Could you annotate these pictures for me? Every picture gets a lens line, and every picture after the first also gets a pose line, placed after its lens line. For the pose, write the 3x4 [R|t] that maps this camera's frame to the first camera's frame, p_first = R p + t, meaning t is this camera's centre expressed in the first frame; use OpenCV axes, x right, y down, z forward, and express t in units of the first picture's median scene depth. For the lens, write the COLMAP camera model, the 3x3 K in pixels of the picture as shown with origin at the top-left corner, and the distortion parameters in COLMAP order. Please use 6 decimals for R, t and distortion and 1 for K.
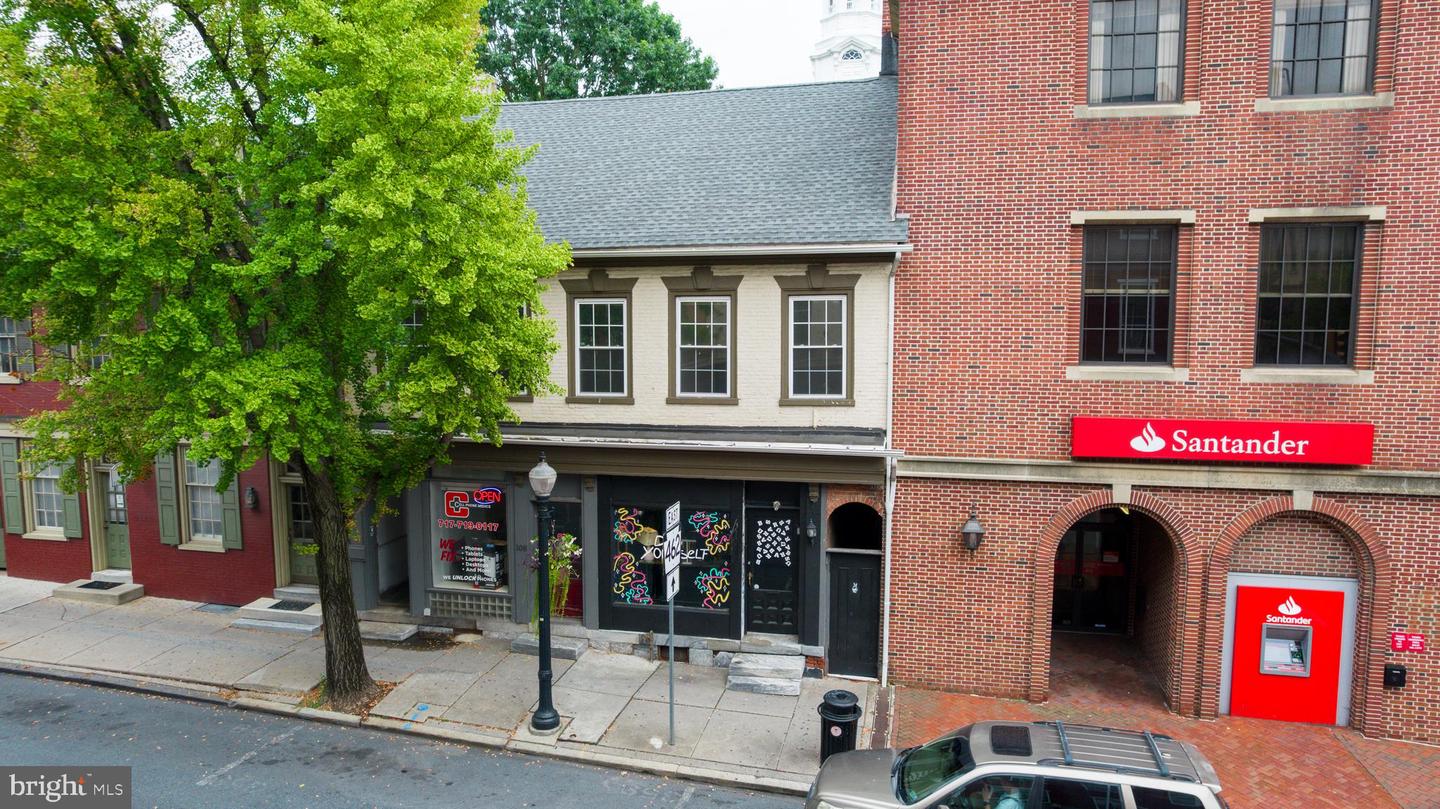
lens RADIAL K [[930.4, 0, 720.0], [0, 930.4, 404.5], [0, 0, 1]] dist [-0.082065, 0.085807]
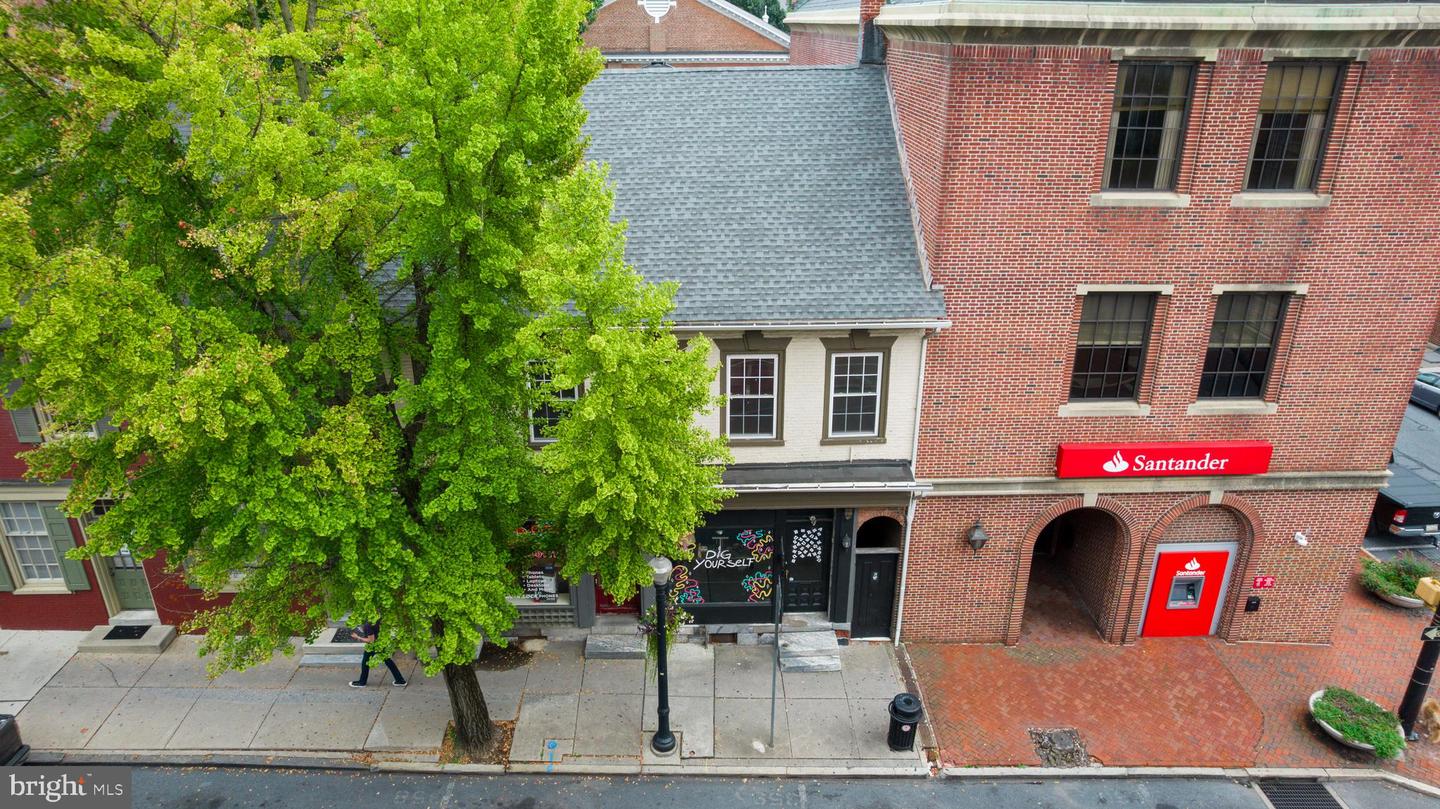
lens RADIAL K [[930.4, 0, 720.0], [0, 930.4, 404.5], [0, 0, 1]] dist [-0.082065, 0.085807]
pose [[0.968527, -0.096714, 0.229351, -0.332405], [0.023619, 0.952979, 0.302115, -0.418318], [-0.247786, -0.287190, 0.925270, -0.011881]]
